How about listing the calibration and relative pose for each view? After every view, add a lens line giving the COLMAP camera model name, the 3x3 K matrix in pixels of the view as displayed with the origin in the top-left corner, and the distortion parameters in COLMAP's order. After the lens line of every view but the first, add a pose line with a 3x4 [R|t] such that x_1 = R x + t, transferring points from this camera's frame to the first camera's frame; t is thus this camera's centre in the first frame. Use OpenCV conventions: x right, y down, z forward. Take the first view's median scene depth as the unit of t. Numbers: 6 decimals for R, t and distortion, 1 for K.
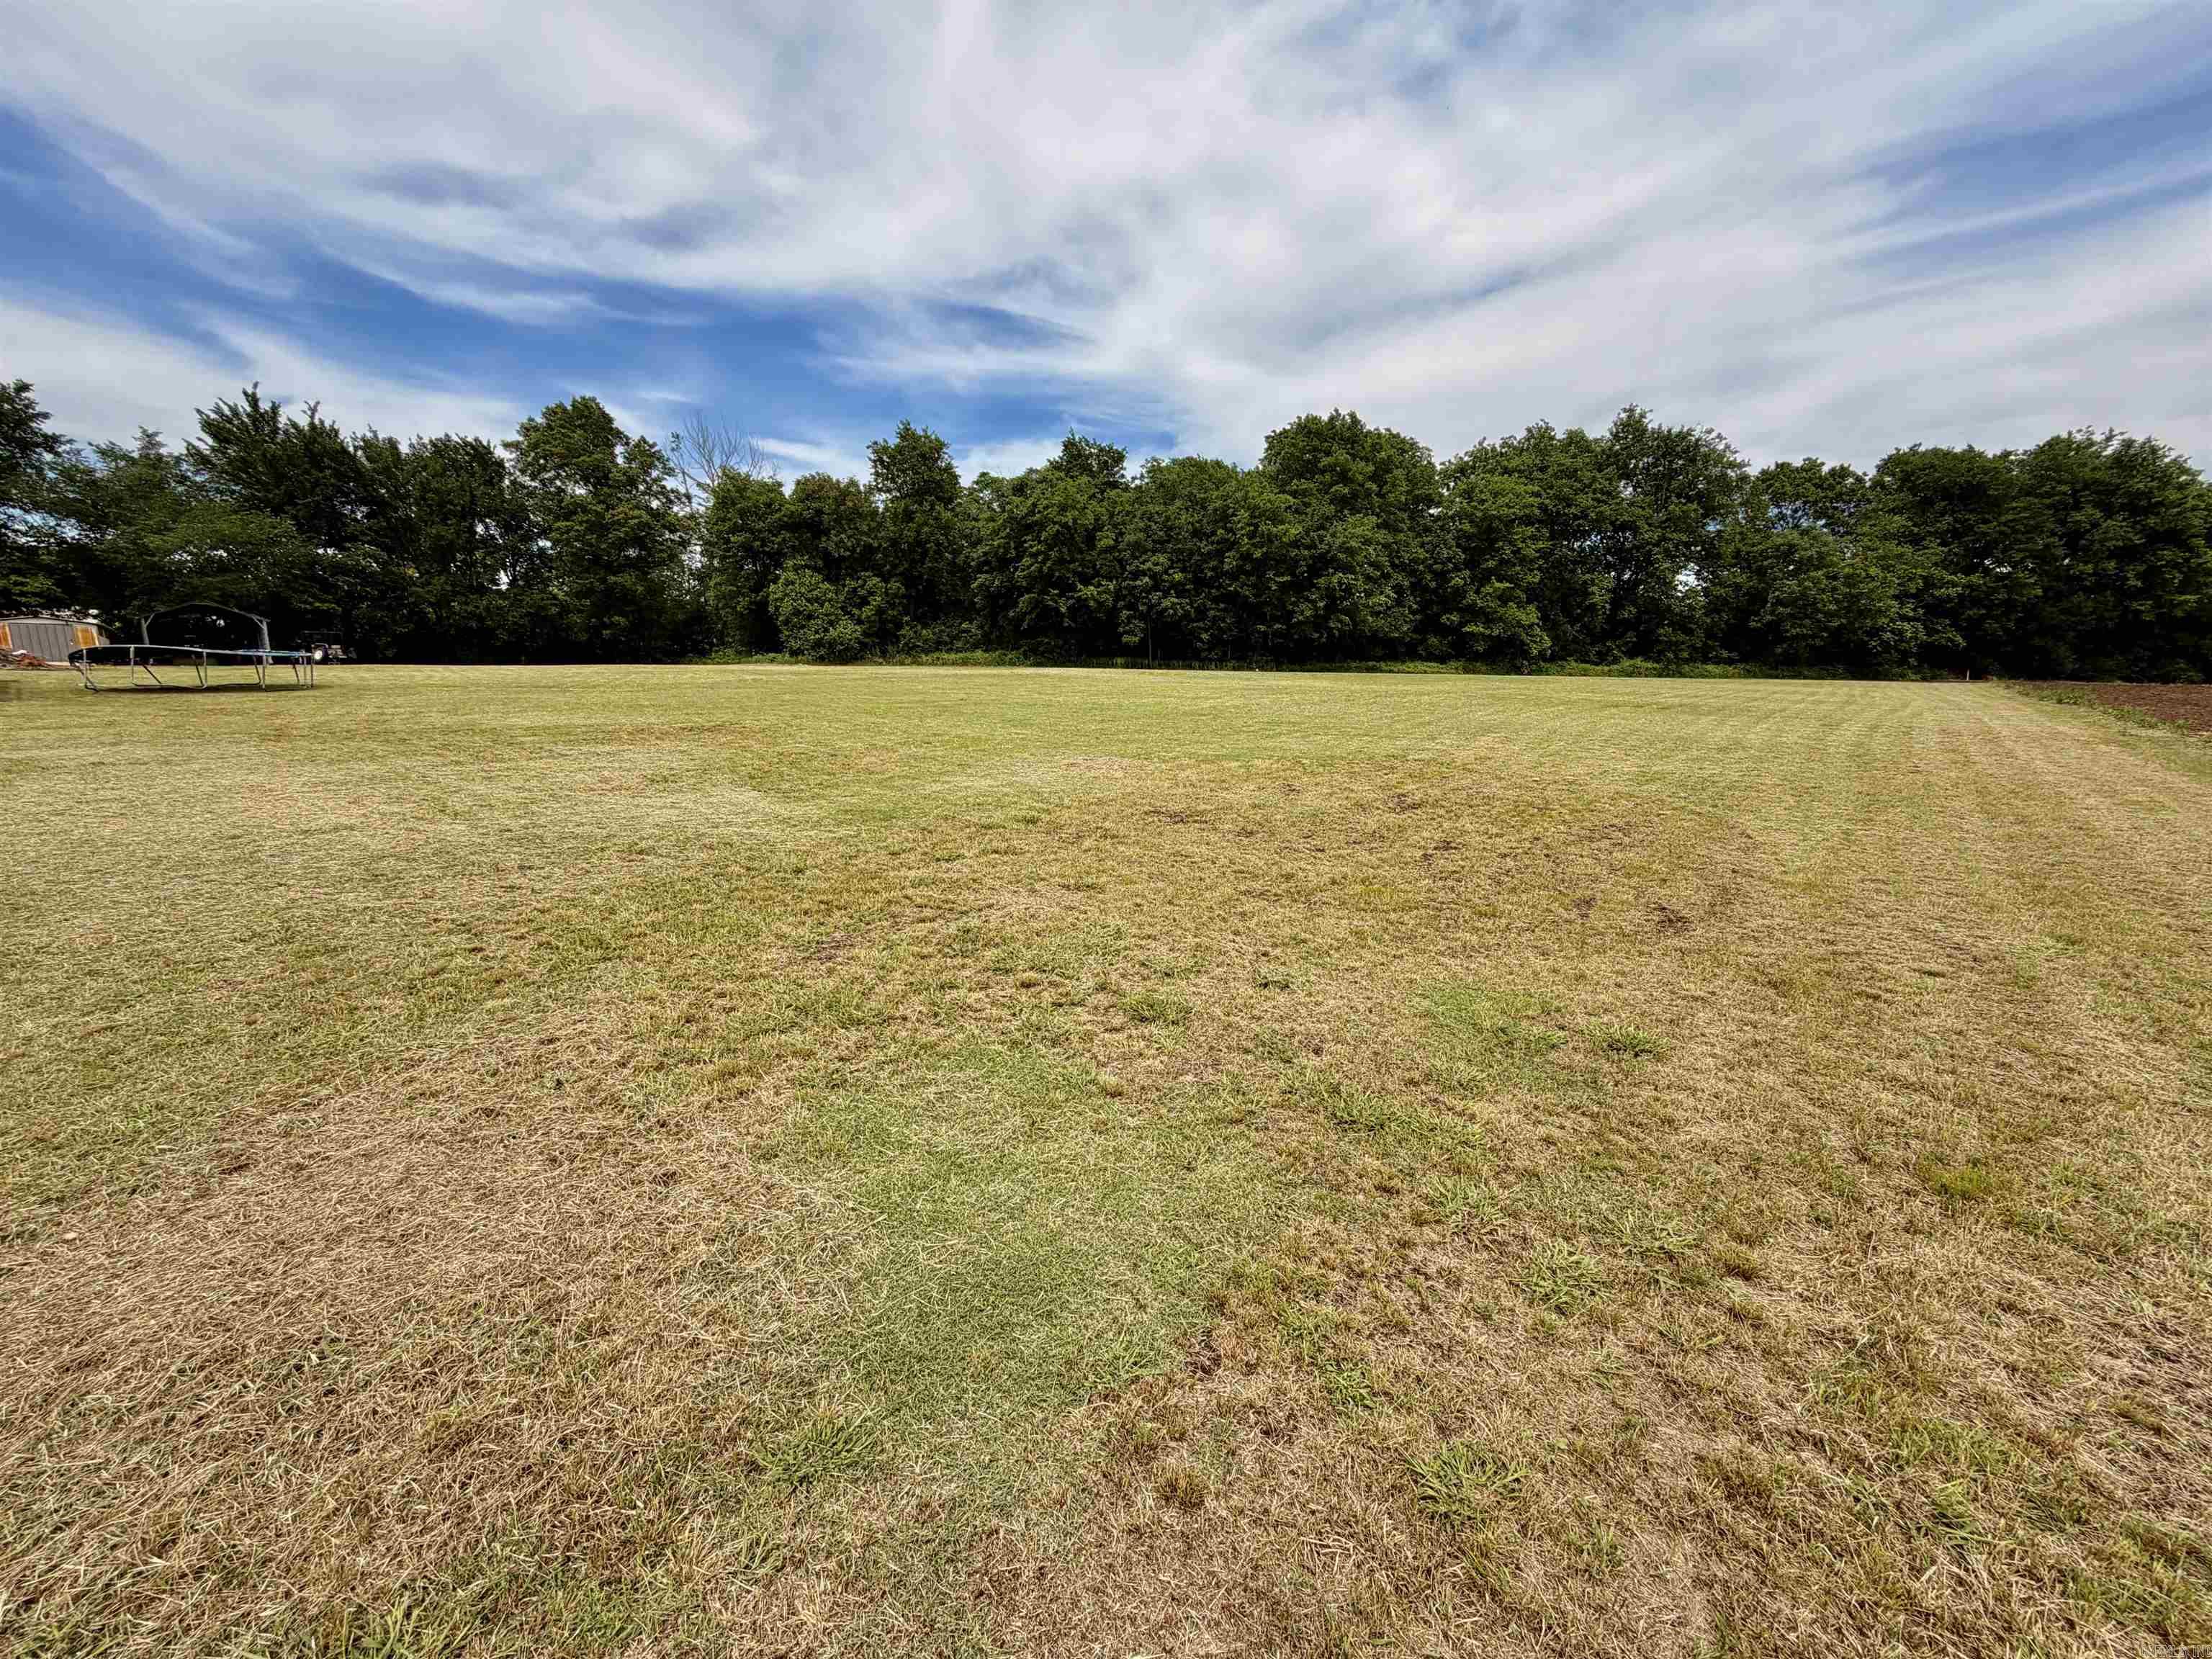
lens RADIAL K [[882.3, 0, 1123.1], [0, 882.3, 822.7], [0, 0, 1]] dist [-0.000519, -0.000681]
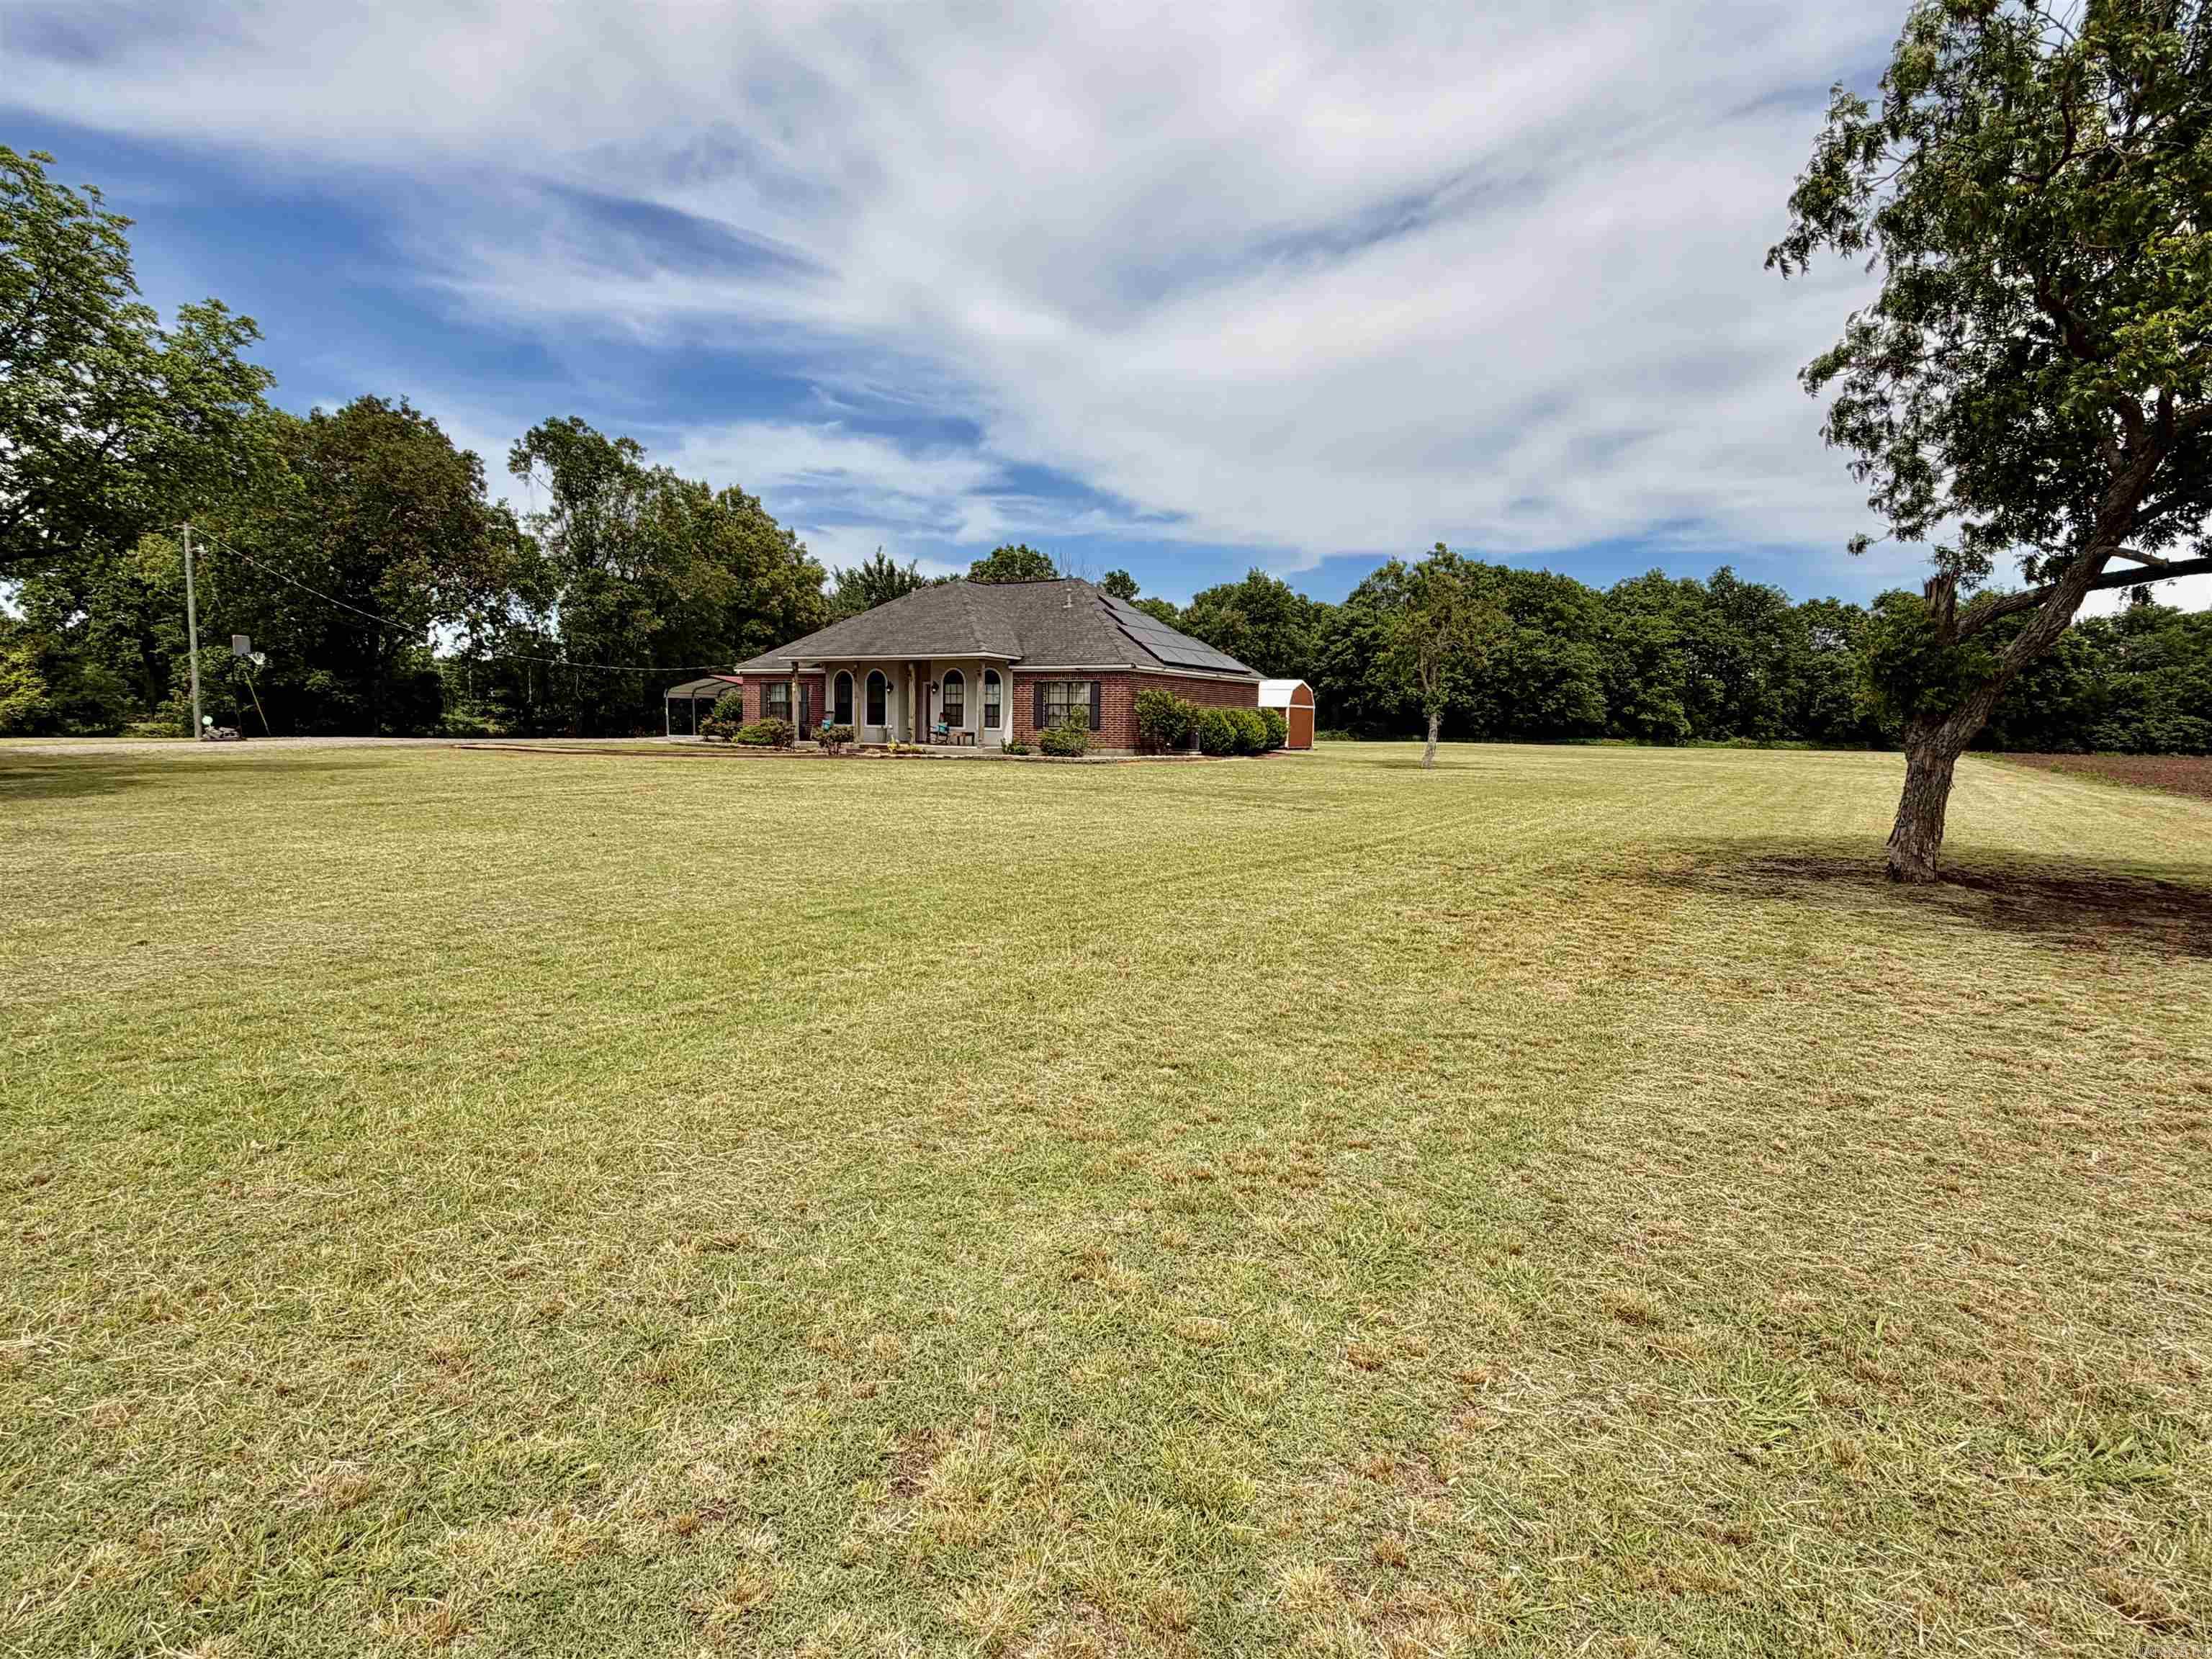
lens RADIAL K [[1185.9, 0, 1095.9], [0, 1185.9, 831.4], [0, 0, 1]] dist [-0.017720, 0.000948]
pose [[0.991405, -0.008210, 0.130572, -0.754641], [0.021743, 0.994489, -0.102557, 0.150118], [-0.129010, 0.104514, 0.986120, -0.790730]]
